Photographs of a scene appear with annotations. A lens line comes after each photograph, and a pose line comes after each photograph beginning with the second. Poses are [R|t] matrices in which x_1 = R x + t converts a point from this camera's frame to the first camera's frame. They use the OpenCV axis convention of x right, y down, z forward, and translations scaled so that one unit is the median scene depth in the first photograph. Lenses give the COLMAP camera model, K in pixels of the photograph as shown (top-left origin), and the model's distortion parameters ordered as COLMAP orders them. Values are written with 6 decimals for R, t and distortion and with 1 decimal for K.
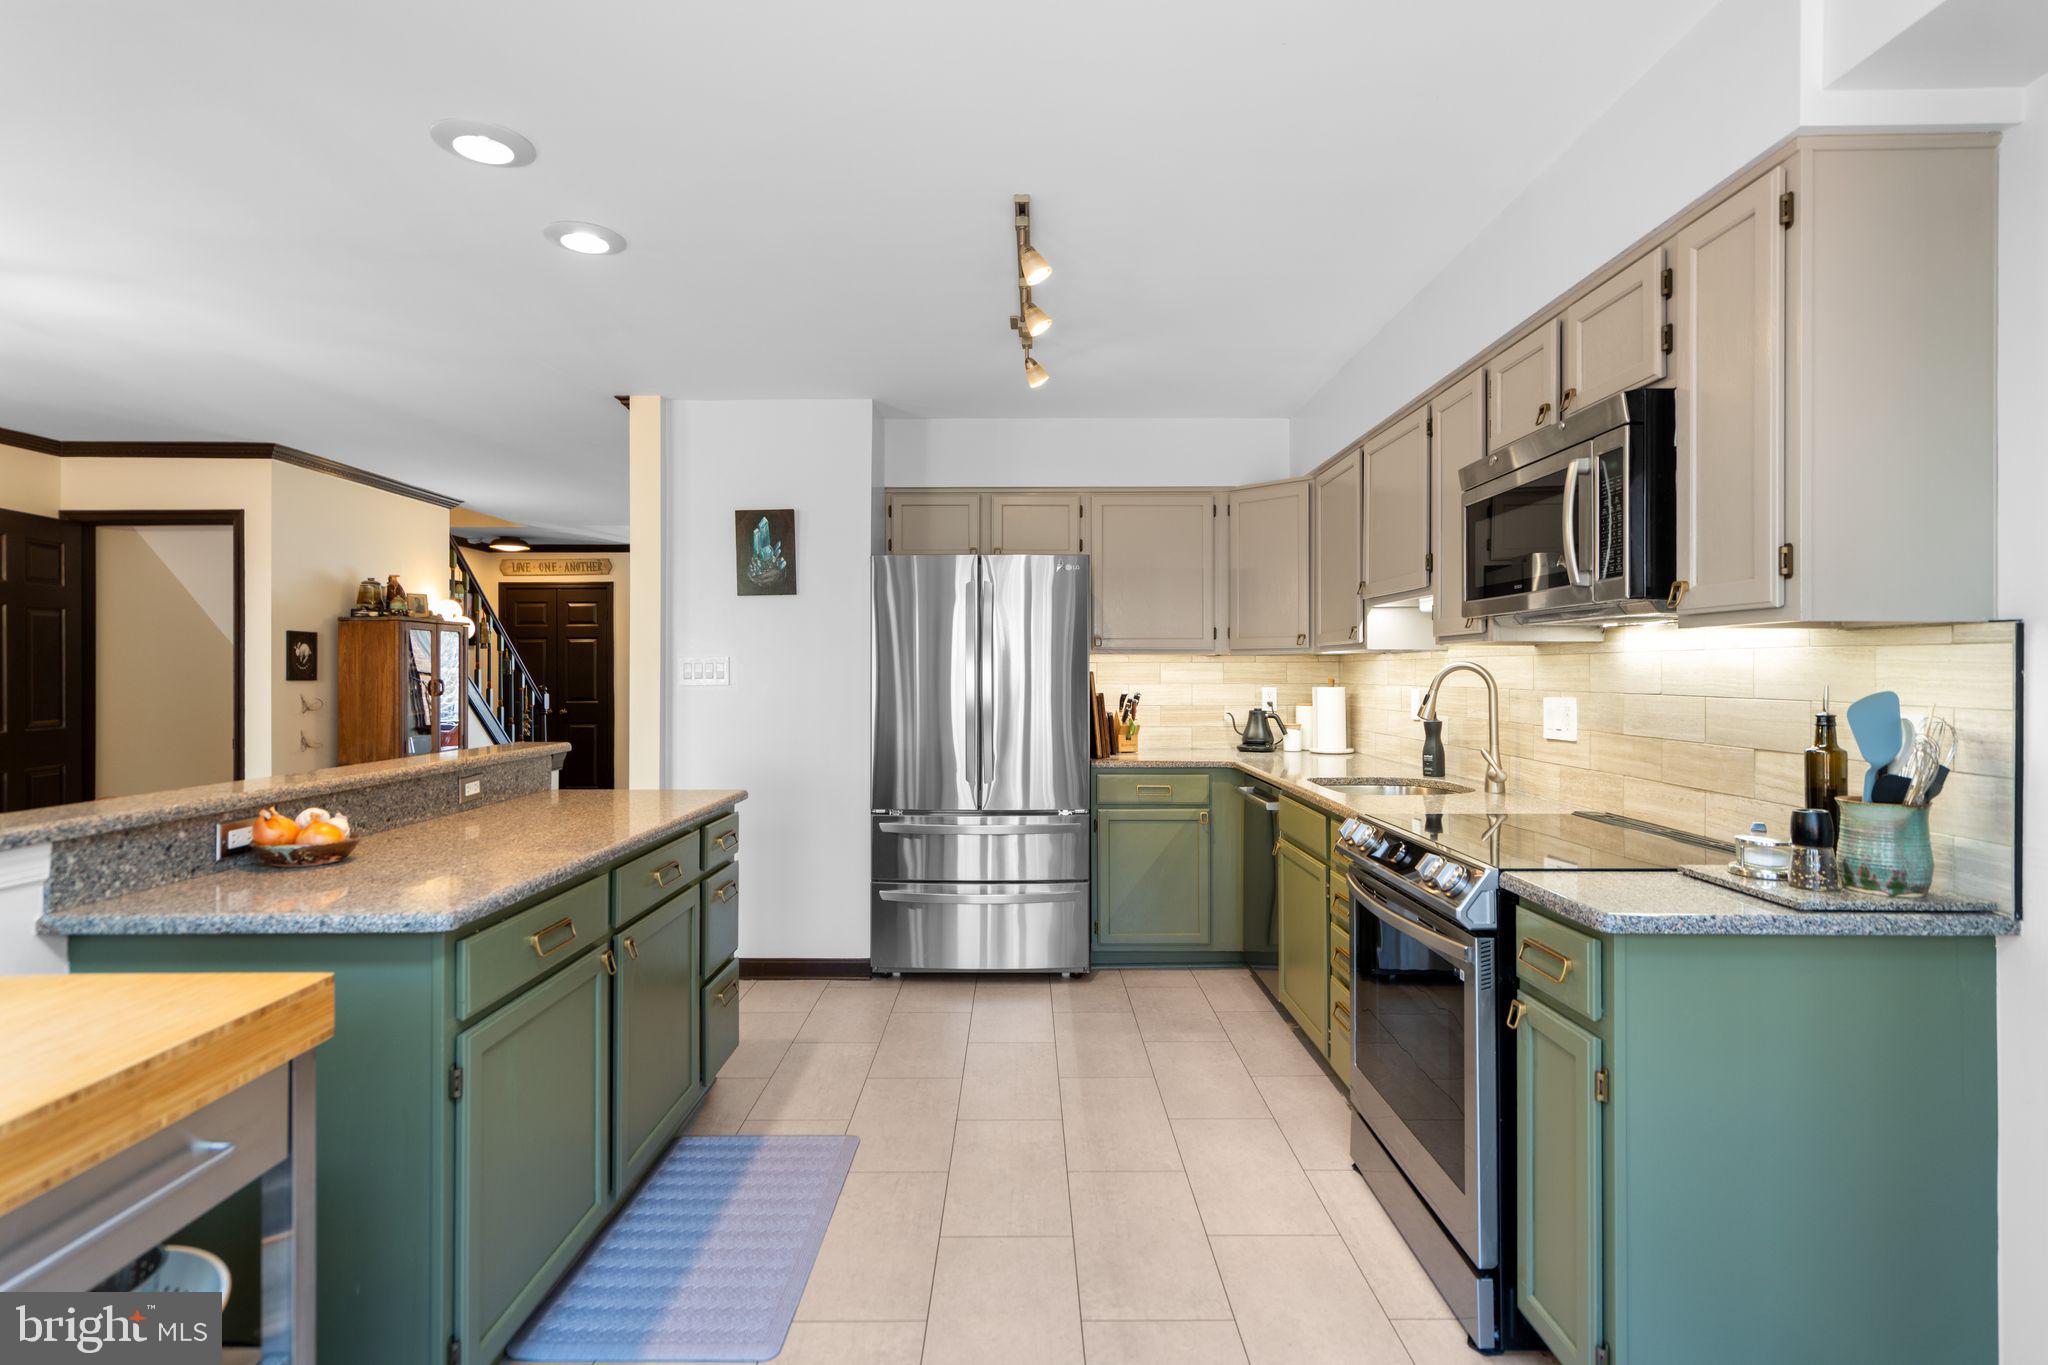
lens RADIAL K [[1018.3, 0, 1018.3], [0, 1018.3, 664.2], [0, 0, 1]] dist [0.004310, 0.000158]
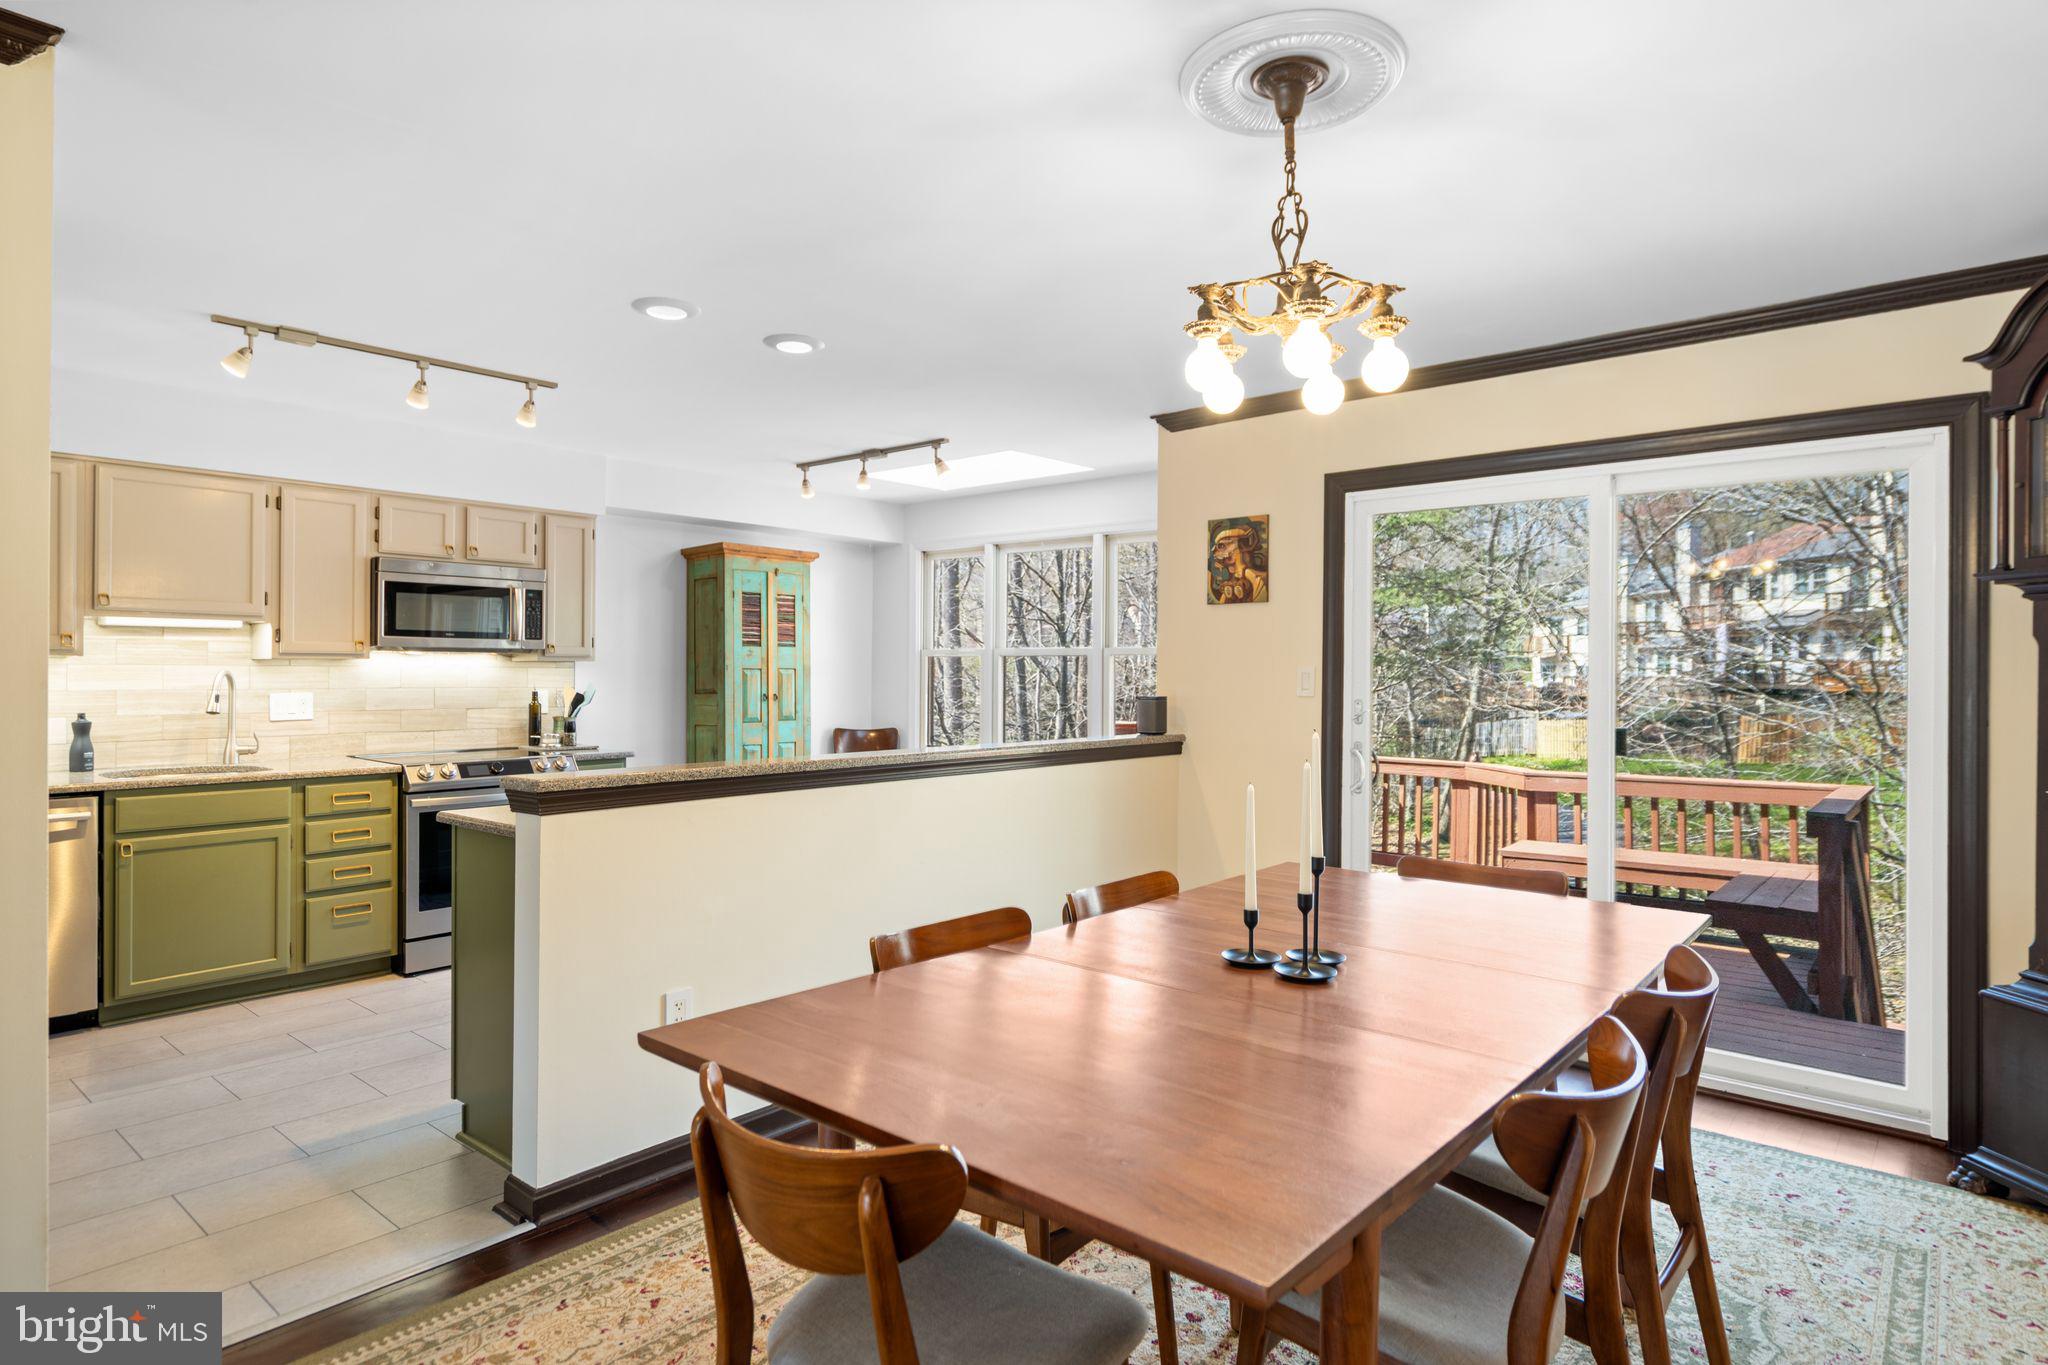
lens RADIAL K [[1119.6, 0, 1013.7], [0, 1119.6, 665.8], [0, 0, 1]] dist [0.011059, 0.000490]
pose [[-0.759853, 0.002153, 0.650092, -1.398609], [-0.007196, 0.999905, -0.011722, 0.002733], [-0.650056, -0.013585, -0.759765, 1.535350]]
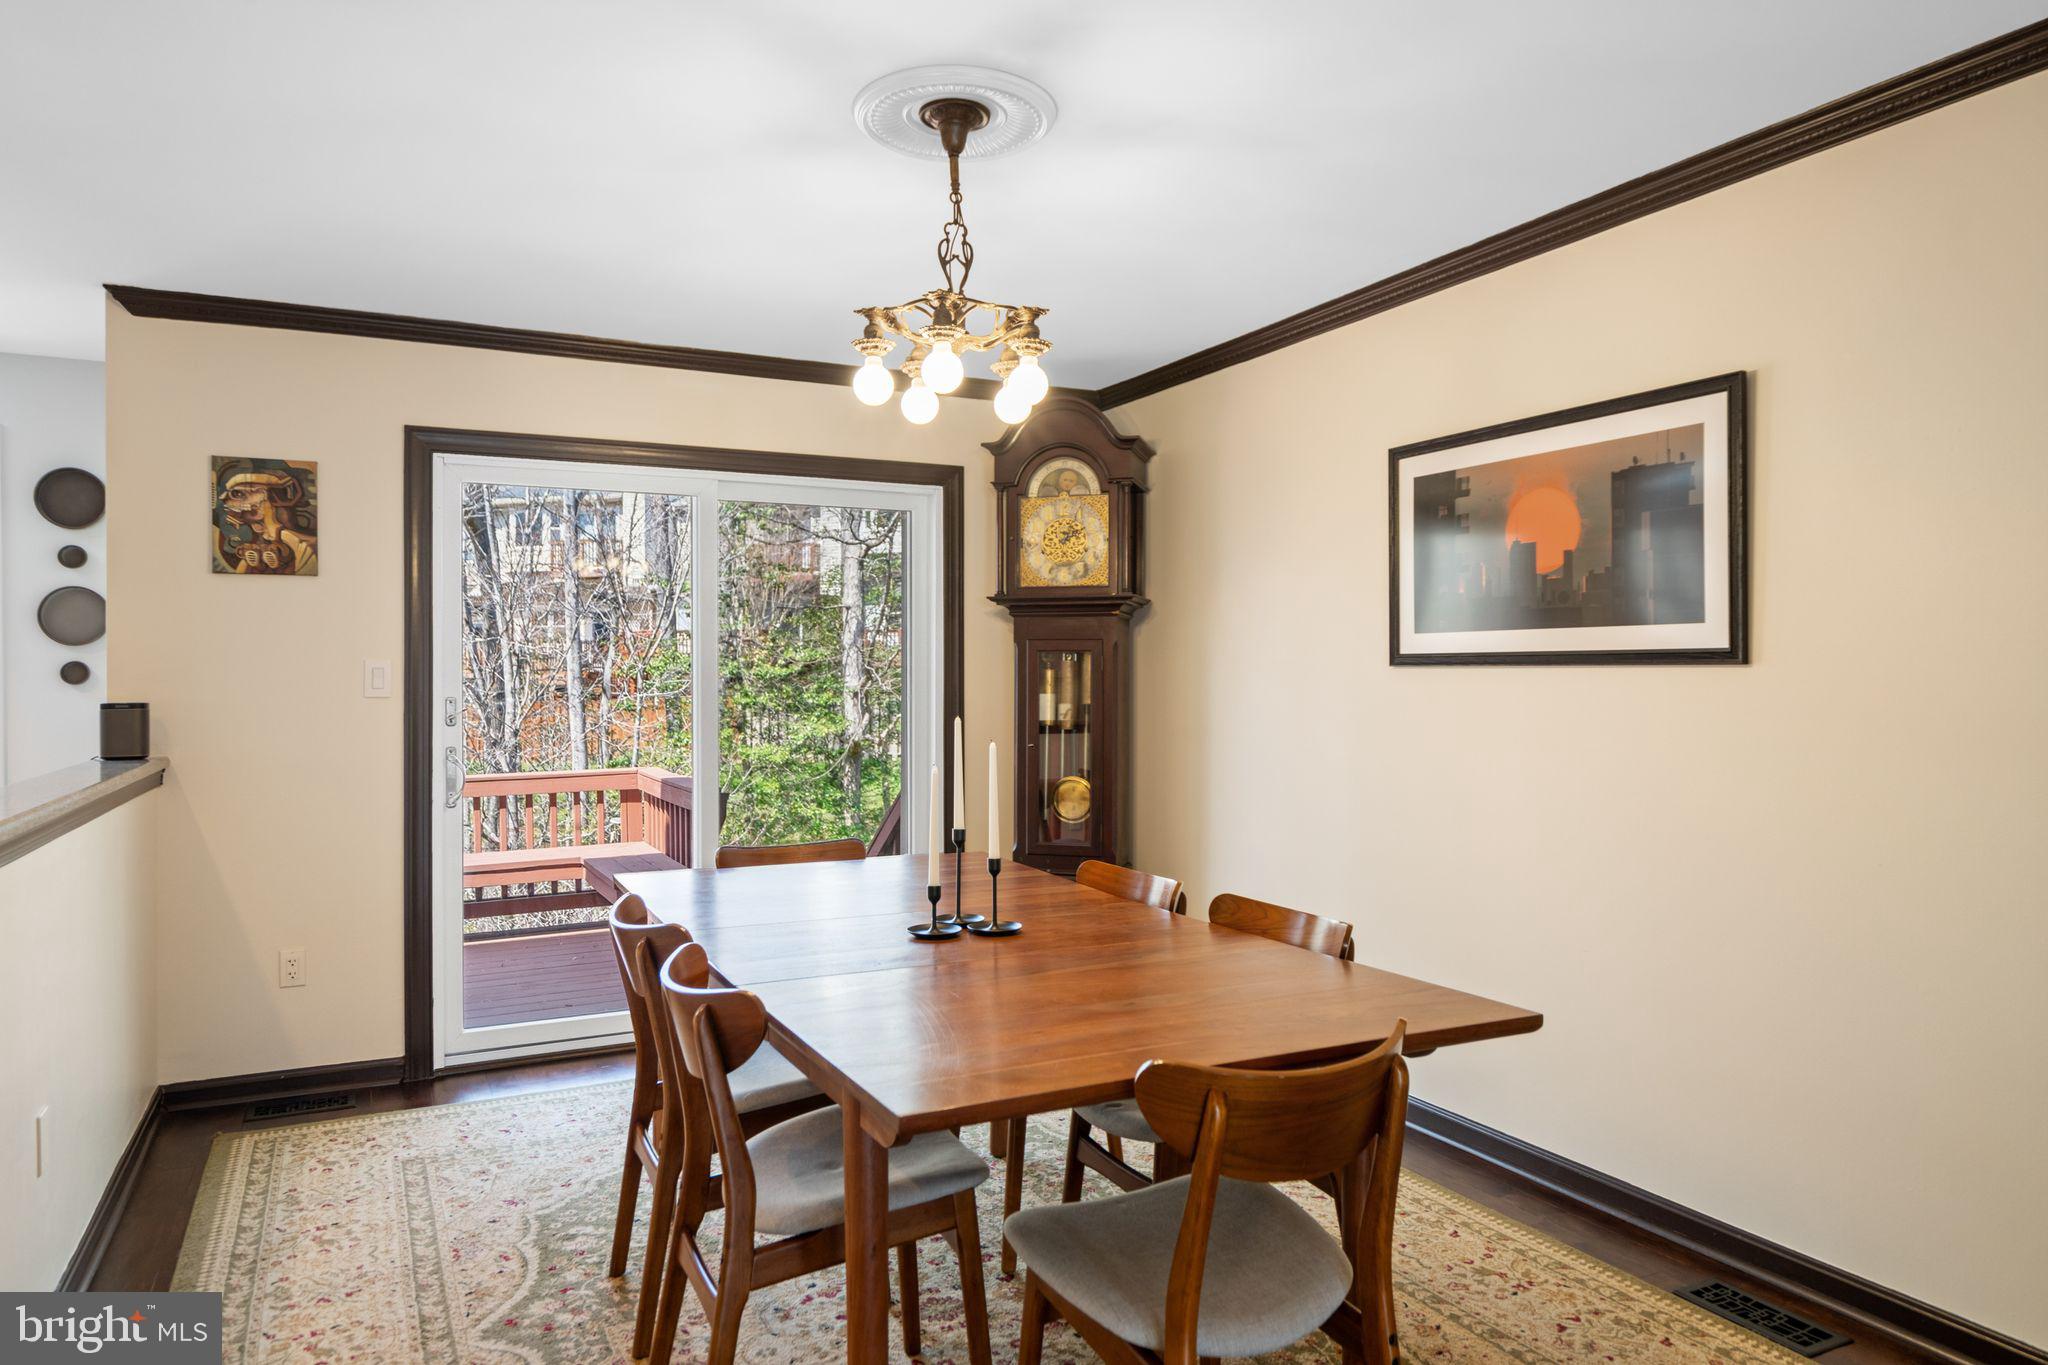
lens RADIAL K [[1317.9, 0, 1003.1], [0, 1317.9, 683.1], [0, 0, 1]] dist [0.009987, 0.004521]
pose [[-0.898592, 0.009182, -0.438690, -0.719284], [0.008209, 0.999958, 0.004115, 0.008360], [0.438709, 0.000096, -0.898629, 1.712458]]
